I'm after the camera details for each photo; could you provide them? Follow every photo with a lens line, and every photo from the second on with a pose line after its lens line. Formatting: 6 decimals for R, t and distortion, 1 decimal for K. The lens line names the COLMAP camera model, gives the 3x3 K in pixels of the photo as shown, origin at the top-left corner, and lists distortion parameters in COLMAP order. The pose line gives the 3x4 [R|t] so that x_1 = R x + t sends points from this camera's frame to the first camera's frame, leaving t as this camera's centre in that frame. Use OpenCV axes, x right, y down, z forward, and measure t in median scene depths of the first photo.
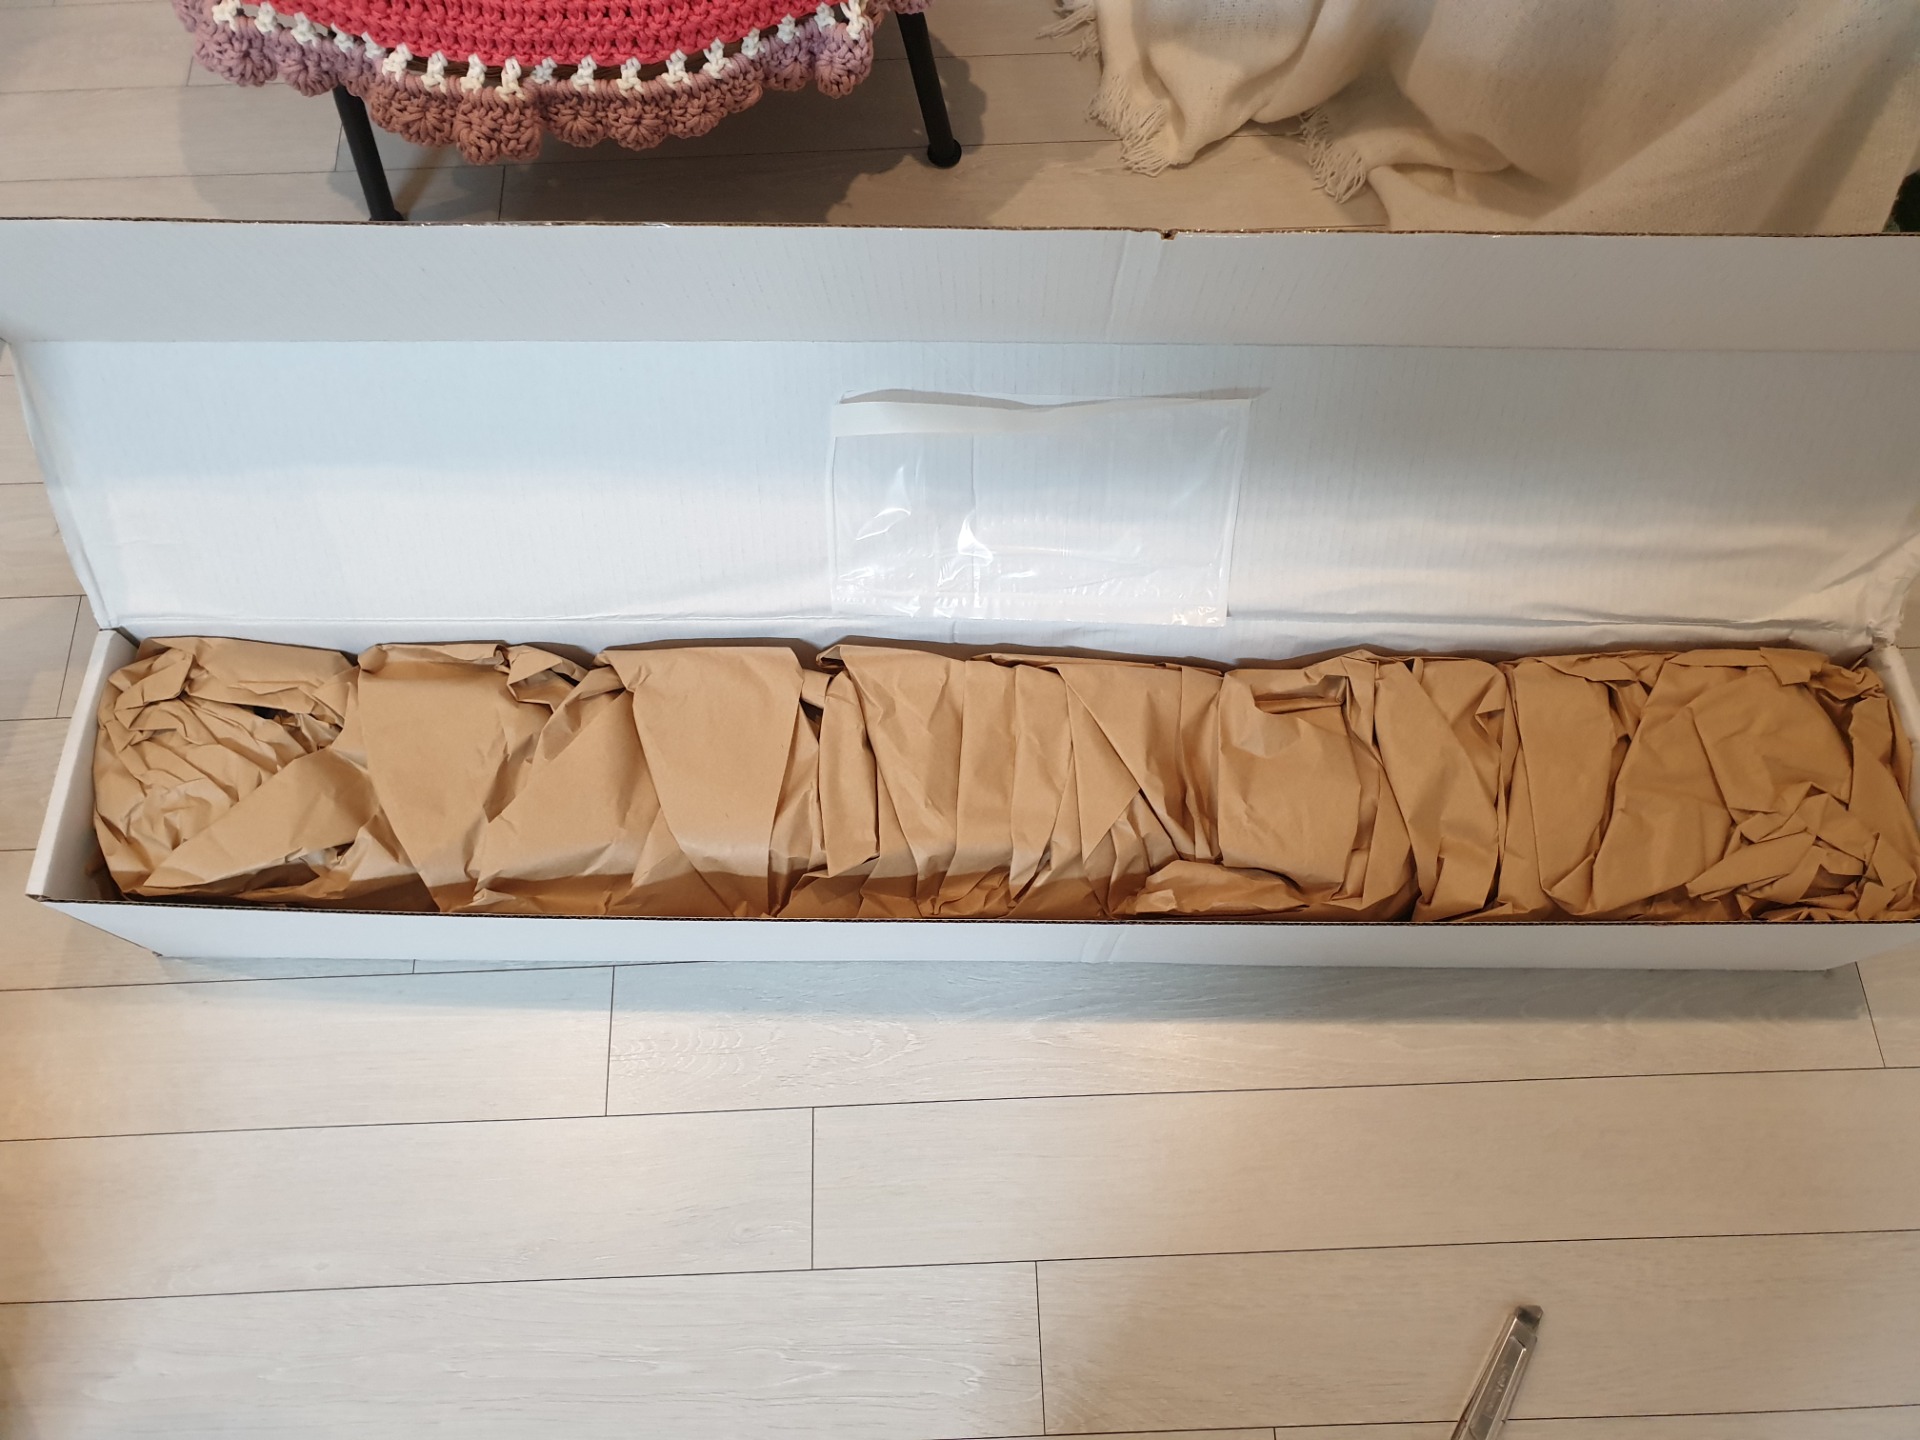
lens RADIAL K [[1455.7, 0, 961.9], [0, 1455.7, 721.3], [0, 0, 1]] dist [0.041474, -0.013024]
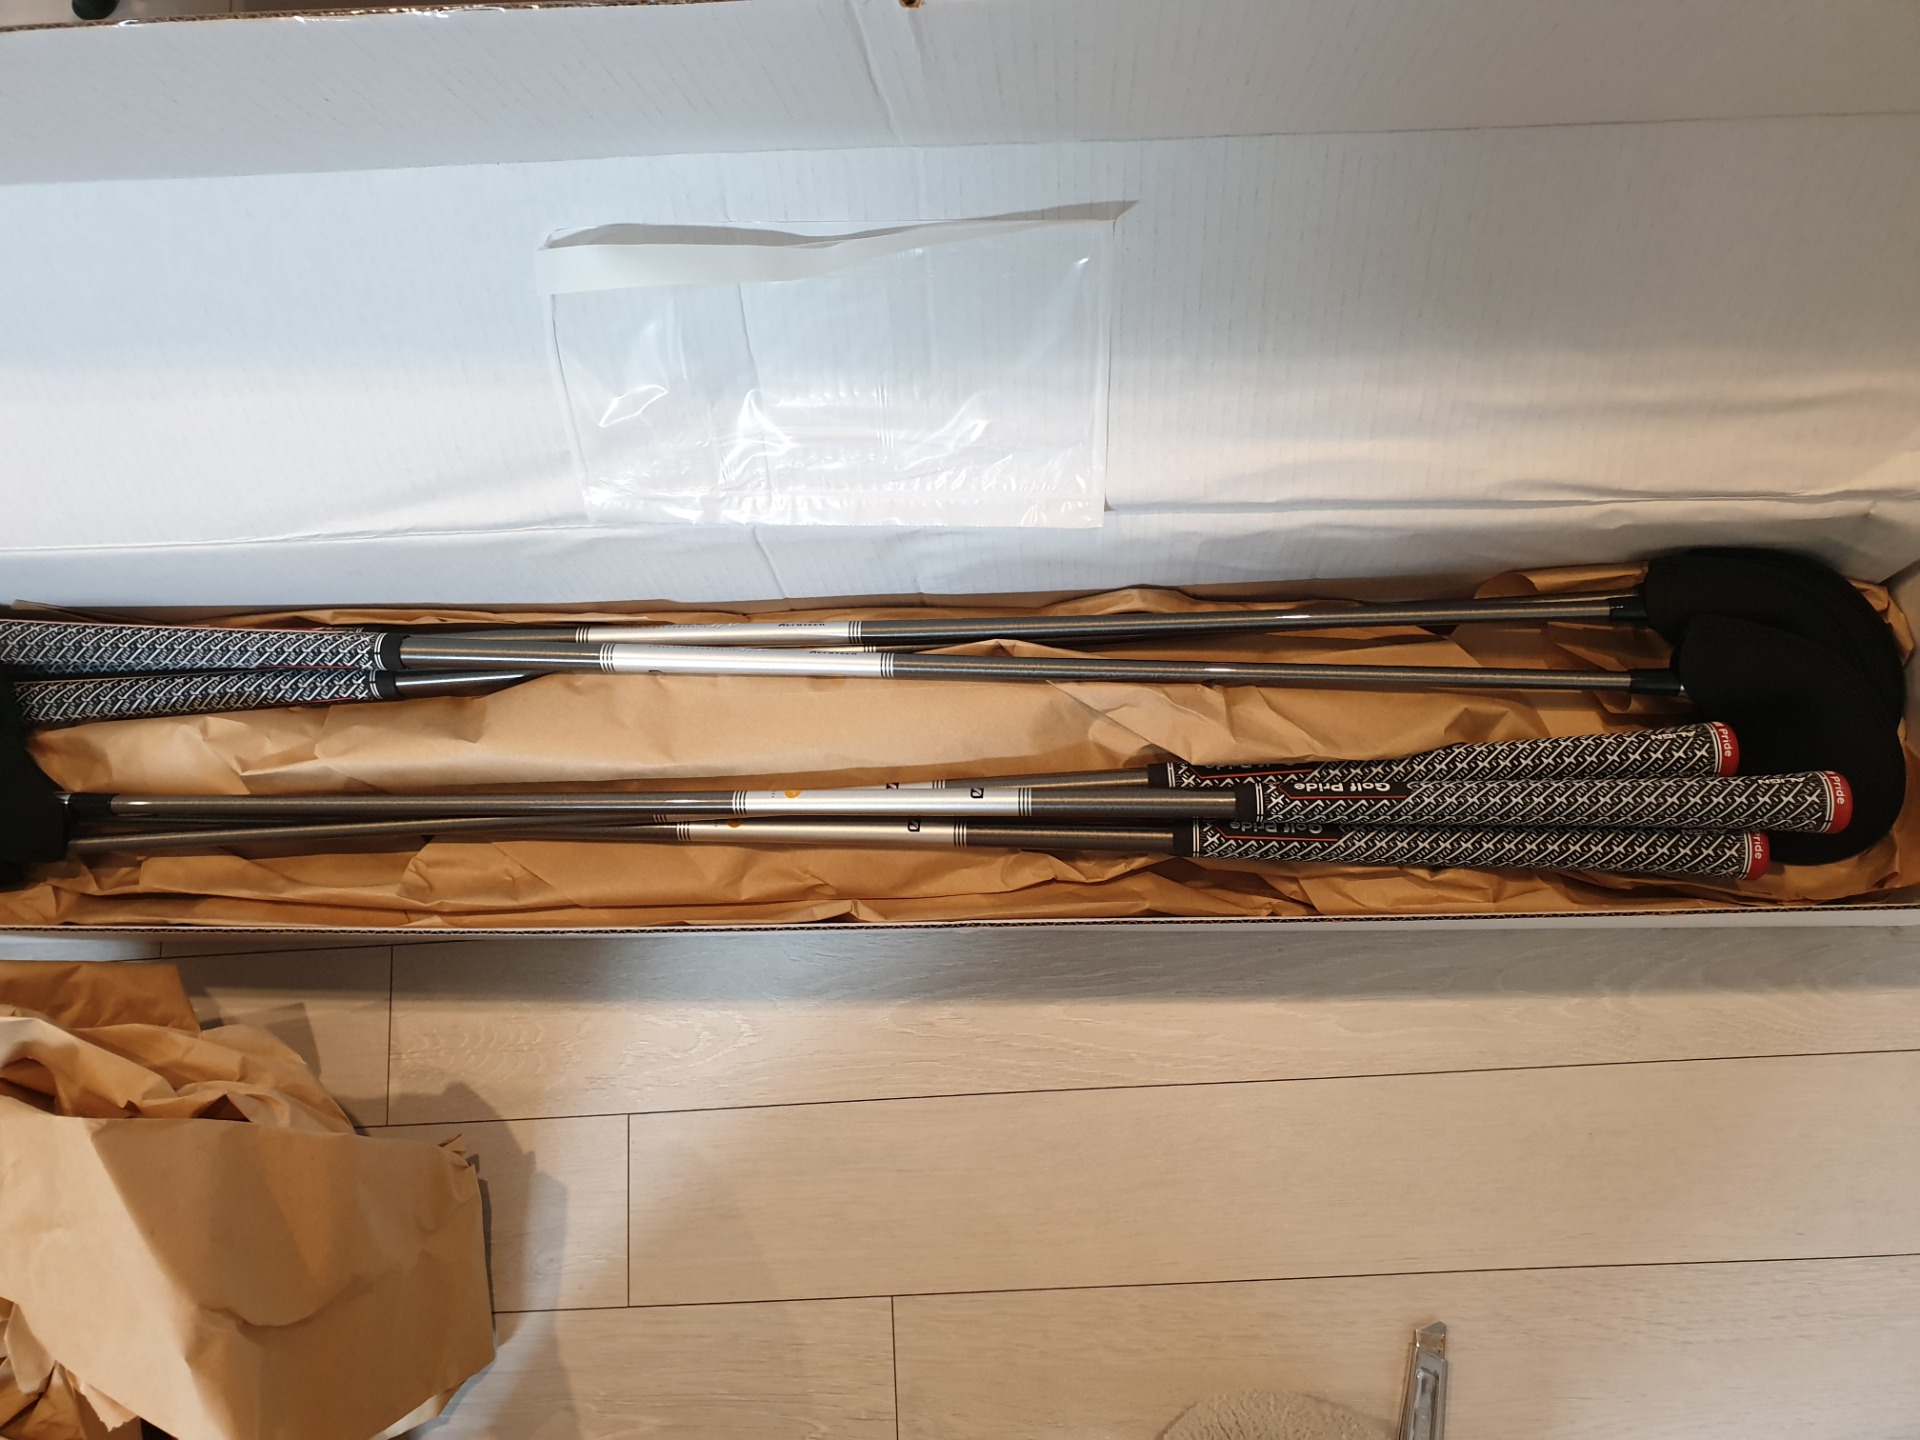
lens RADIAL K [[1455.7, 0, 959.5], [0, 1455.7, 719.5], [0, 0, 1]] dist [0.041474, -0.013024]
pose [[0.998330, -0.025719, -0.051724, 0.142616], [0.033477, 0.987316, 0.155200, -0.085115], [0.047076, -0.156672, 0.986528, 0.232866]]
